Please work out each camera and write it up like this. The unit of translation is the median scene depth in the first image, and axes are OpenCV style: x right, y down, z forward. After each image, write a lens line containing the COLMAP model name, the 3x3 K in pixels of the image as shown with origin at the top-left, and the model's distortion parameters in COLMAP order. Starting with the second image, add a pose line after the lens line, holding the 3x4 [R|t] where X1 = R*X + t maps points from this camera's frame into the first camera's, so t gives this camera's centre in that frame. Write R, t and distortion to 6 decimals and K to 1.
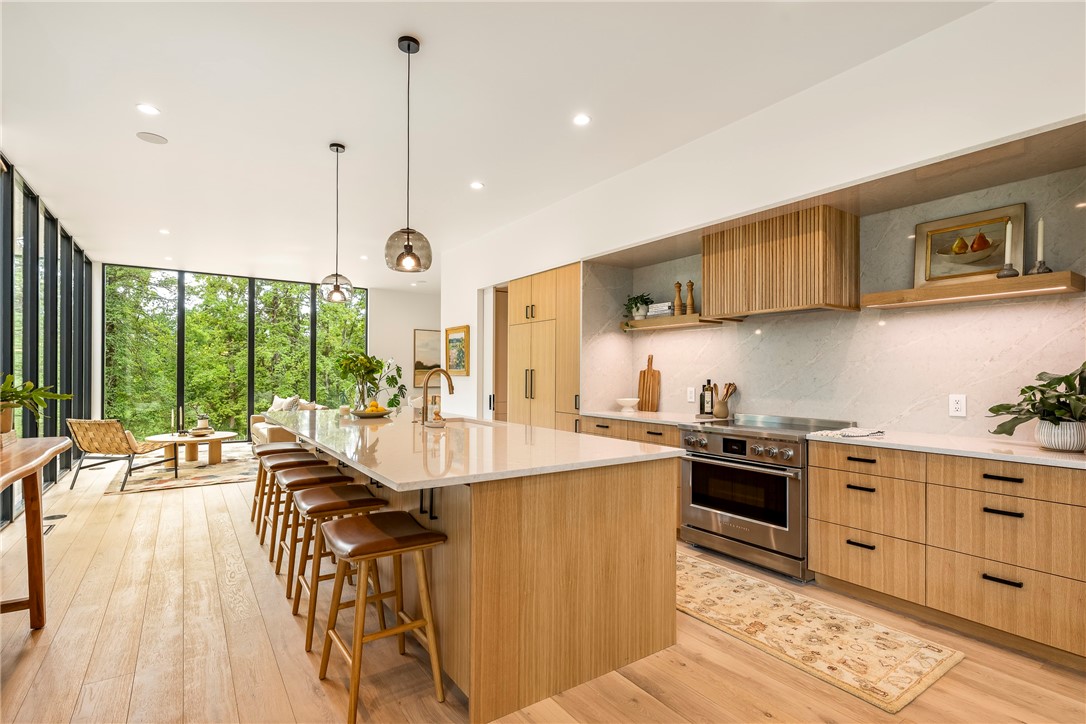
lens RADIAL K [[536.9, 0, 528.9], [0, 536.9, 380.8], [0, 0, 1]] dist [0.006556, -0.000256]
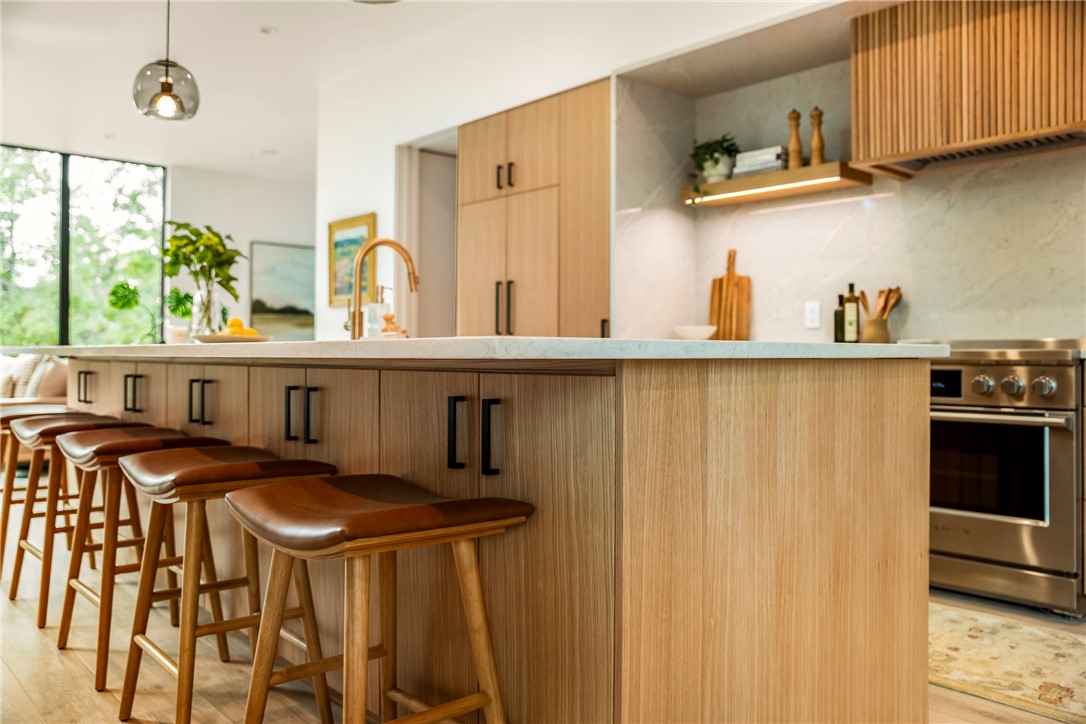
lens RADIAL K [[907.1, 0, 546.9], [0, 907.1, 352.3], [0, 0, 1]] dist [-0.057407, 0.066745]
pose [[0.991363, -0.002970, 0.131110, -0.109743], [0.003269, 0.999993, -0.002064, 0.075056], [-0.131103, 0.002474, 0.991366, 0.116285]]
